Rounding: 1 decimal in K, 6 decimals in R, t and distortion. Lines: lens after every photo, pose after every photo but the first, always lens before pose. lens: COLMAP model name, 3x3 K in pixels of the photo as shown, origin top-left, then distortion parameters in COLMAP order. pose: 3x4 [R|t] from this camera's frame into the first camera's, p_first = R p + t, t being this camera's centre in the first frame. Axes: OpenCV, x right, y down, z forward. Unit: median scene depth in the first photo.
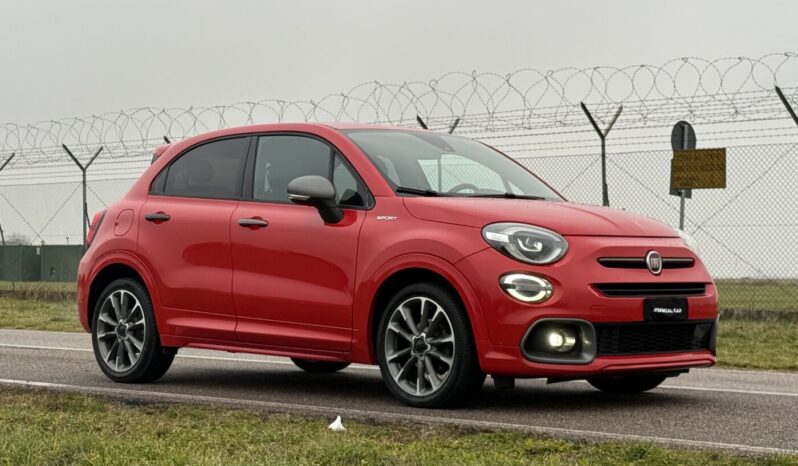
lens RADIAL K [[1697.6, 0, 399.0], [0, 1697.6, 233.0], [0, 0, 1]] dist [0.068953, 0.717769]
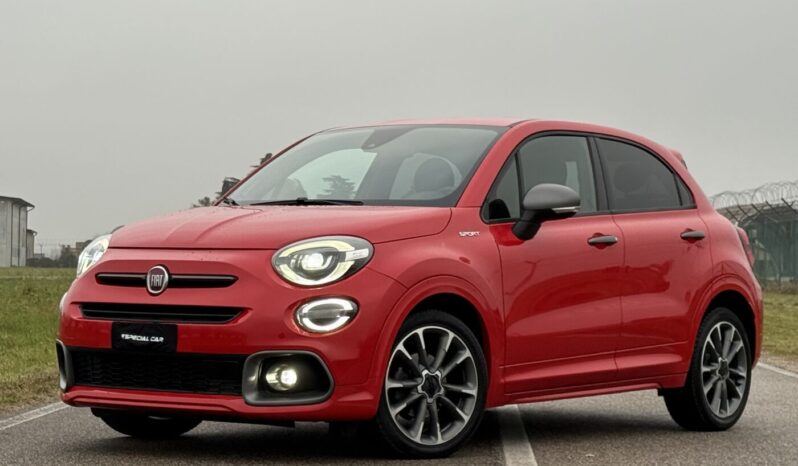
lens RADIAL K [[2019.4, 0, 399.0], [0, 2019.4, 233.0], [0, 0, 1]] dist [0.059462, 0.832747]
pose [[0.169210, -0.018276, -0.985411, 1.112813], [0.005111, 0.999831, -0.017666, 0.012425], [0.985567, -0.002048, 0.169275, 0.932846]]
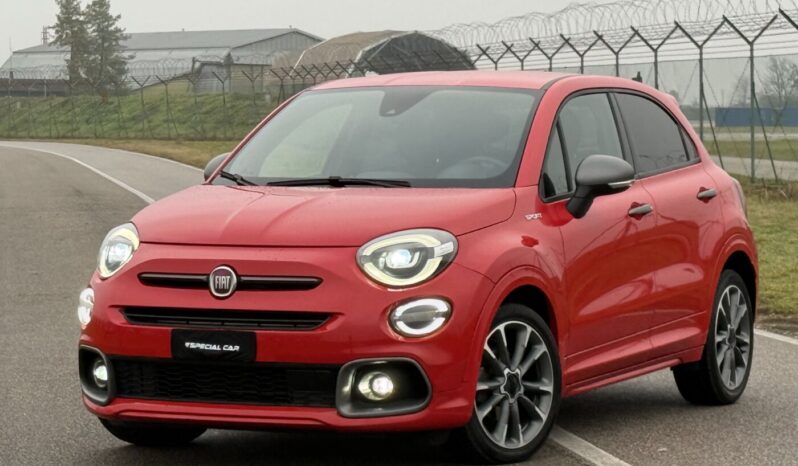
lens RADIAL K [[2647.7, 0, 399.0], [0, 2647.7, 233.0], [0, 0, 1]] dist [0.139993, 1.204130]
pose [[0.345119, 0.034619, -0.937920, 1.248692], [0.024612, 0.998642, 0.045917, -0.054714], [0.938236, -0.038931, 0.343798, 0.660291]]
